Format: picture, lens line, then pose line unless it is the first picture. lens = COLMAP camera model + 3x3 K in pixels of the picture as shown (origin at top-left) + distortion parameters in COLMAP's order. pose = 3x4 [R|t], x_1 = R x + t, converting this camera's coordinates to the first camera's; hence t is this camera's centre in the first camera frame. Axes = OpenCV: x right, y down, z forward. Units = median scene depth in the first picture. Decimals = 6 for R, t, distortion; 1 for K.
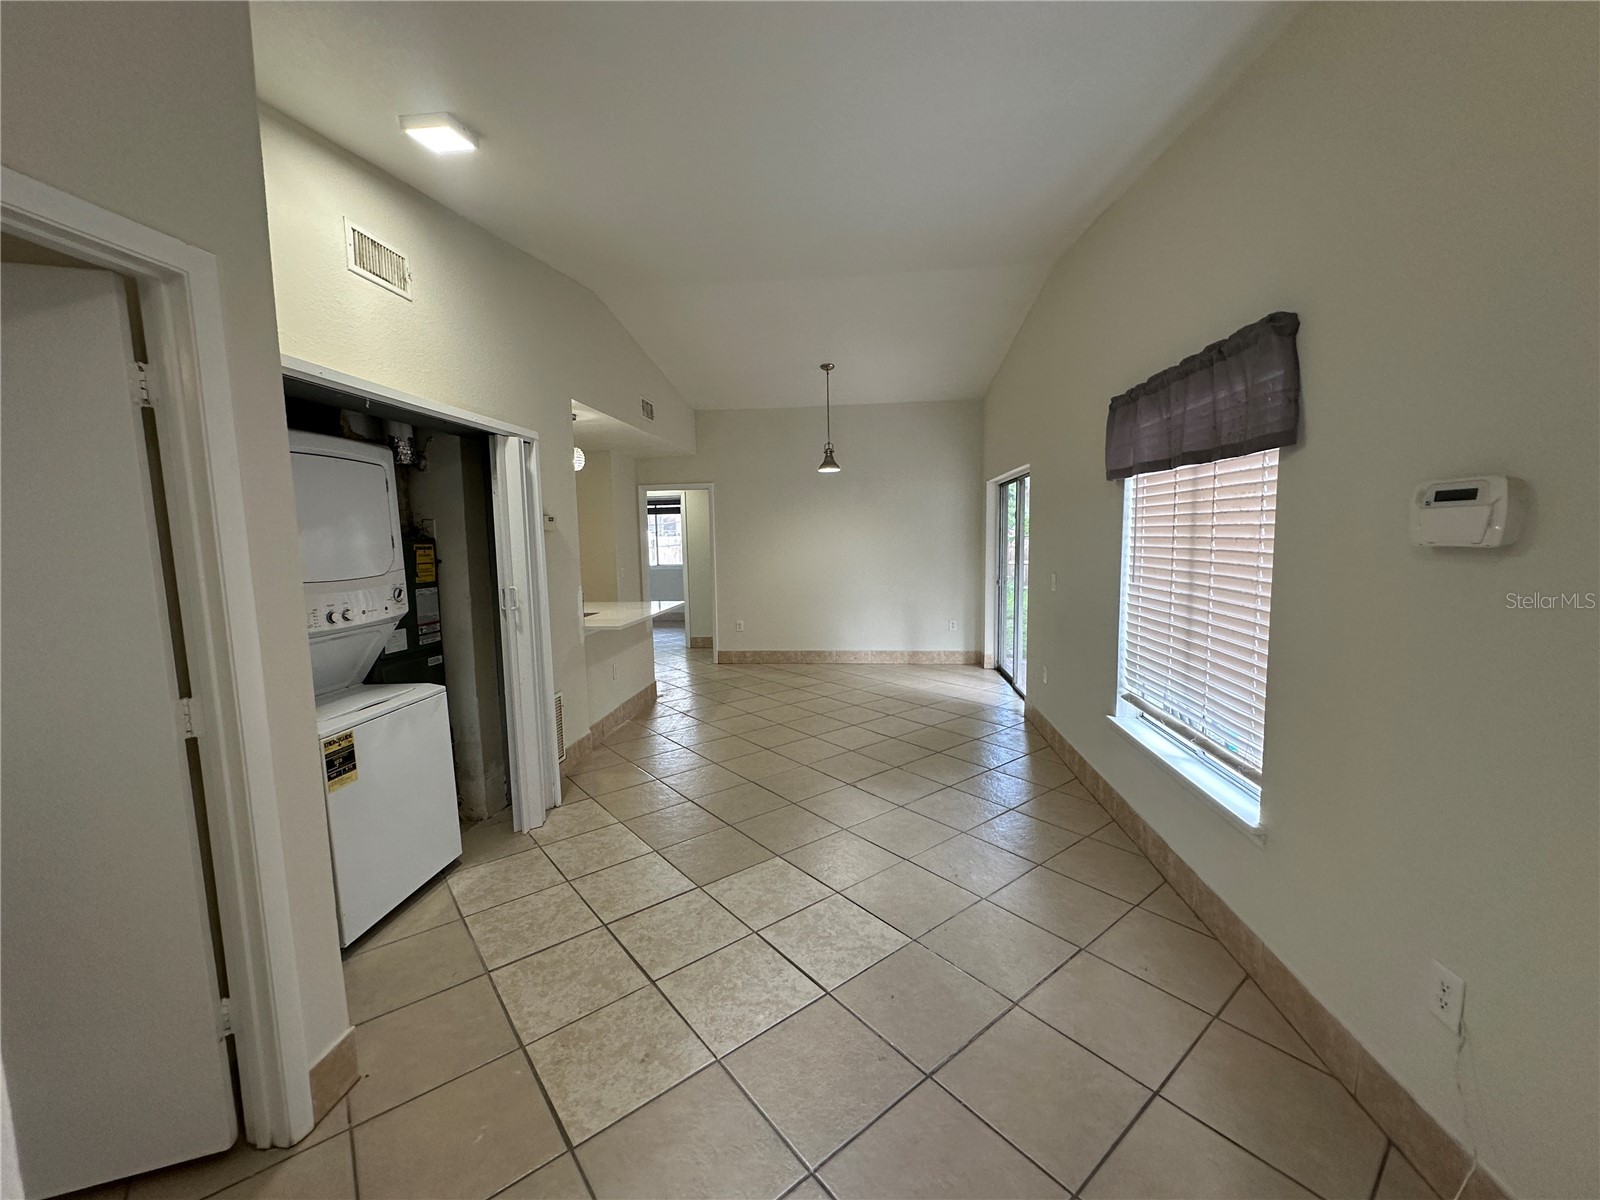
lens RADIAL K [[637.9, 0, 803.6], [0, 637.9, 603.0], [0, 0, 1]] dist [-0.007915, 0.000429]
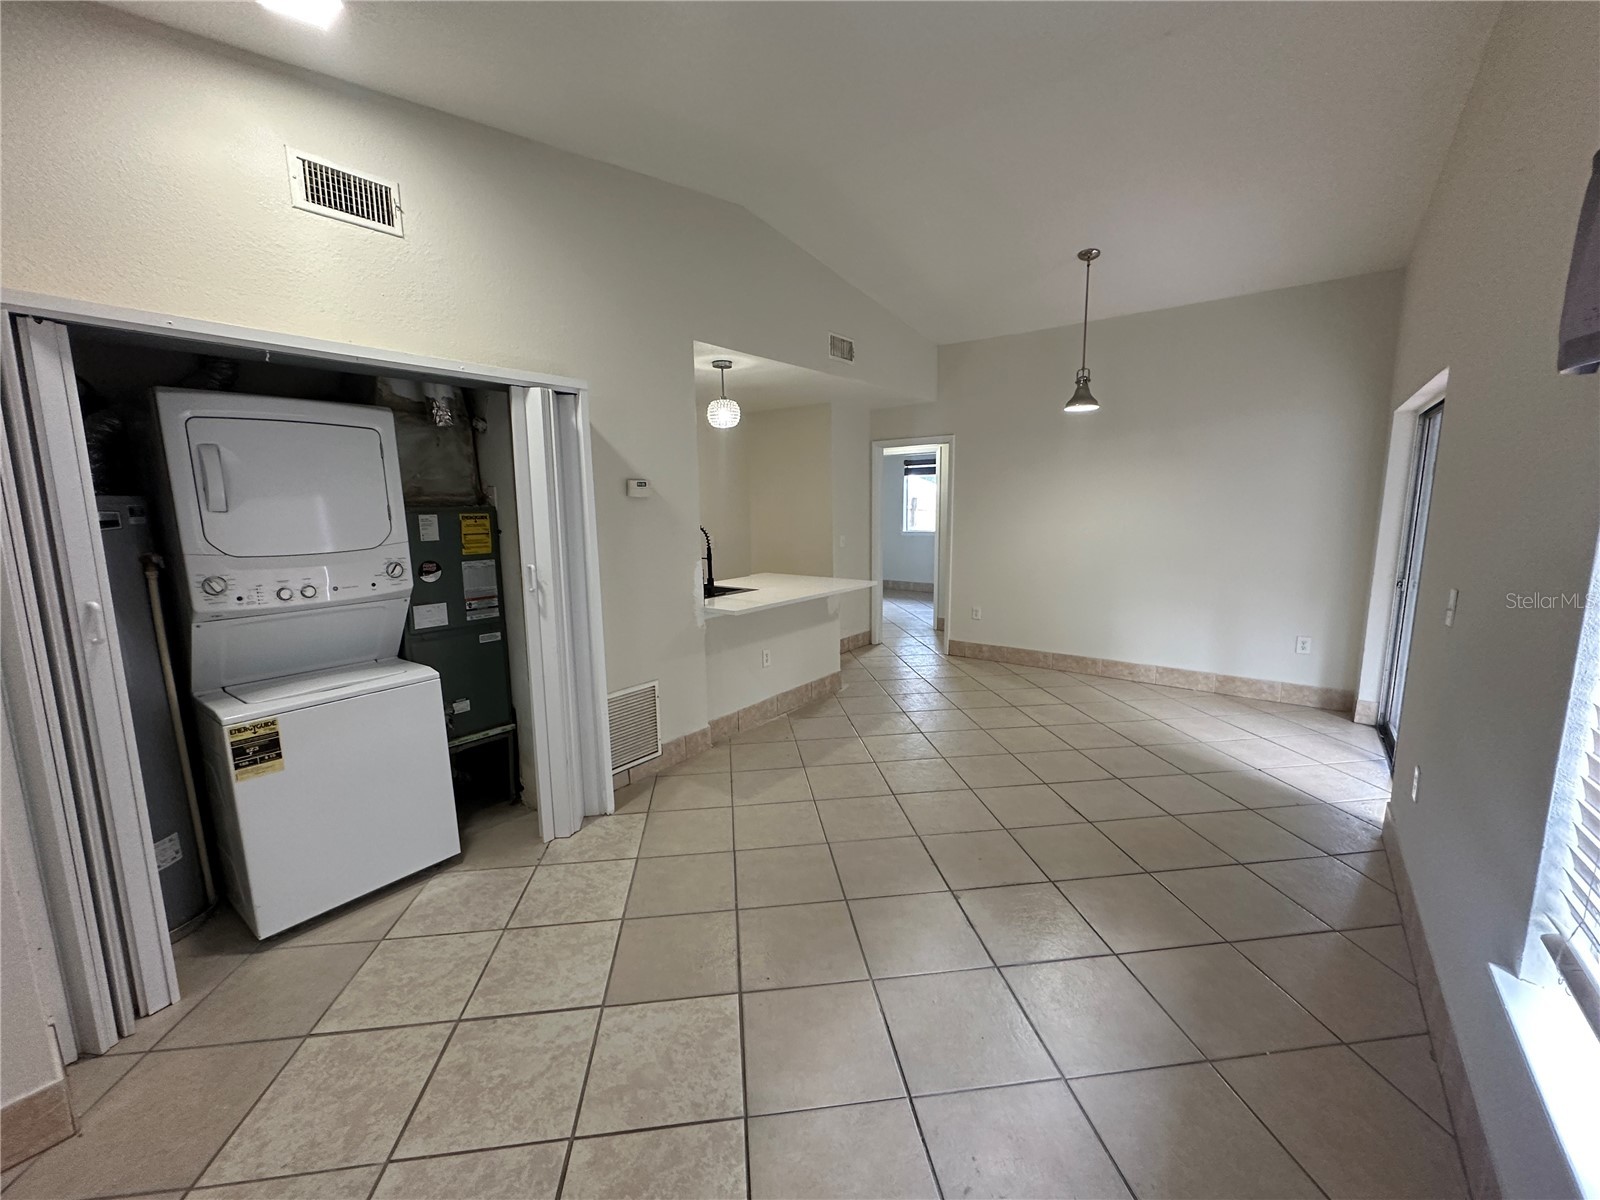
lens RADIAL K [[637.9, 0, 798.3], [0, 637.9, 602.1], [0, 0, 1]] dist [-0.007915, 0.000429]
pose [[0.848854, 0.088251, -0.521209, 0.271836], [-0.057027, 0.995500, 0.075681, -0.054466], [0.525543, -0.034519, 0.850067, 0.405902]]
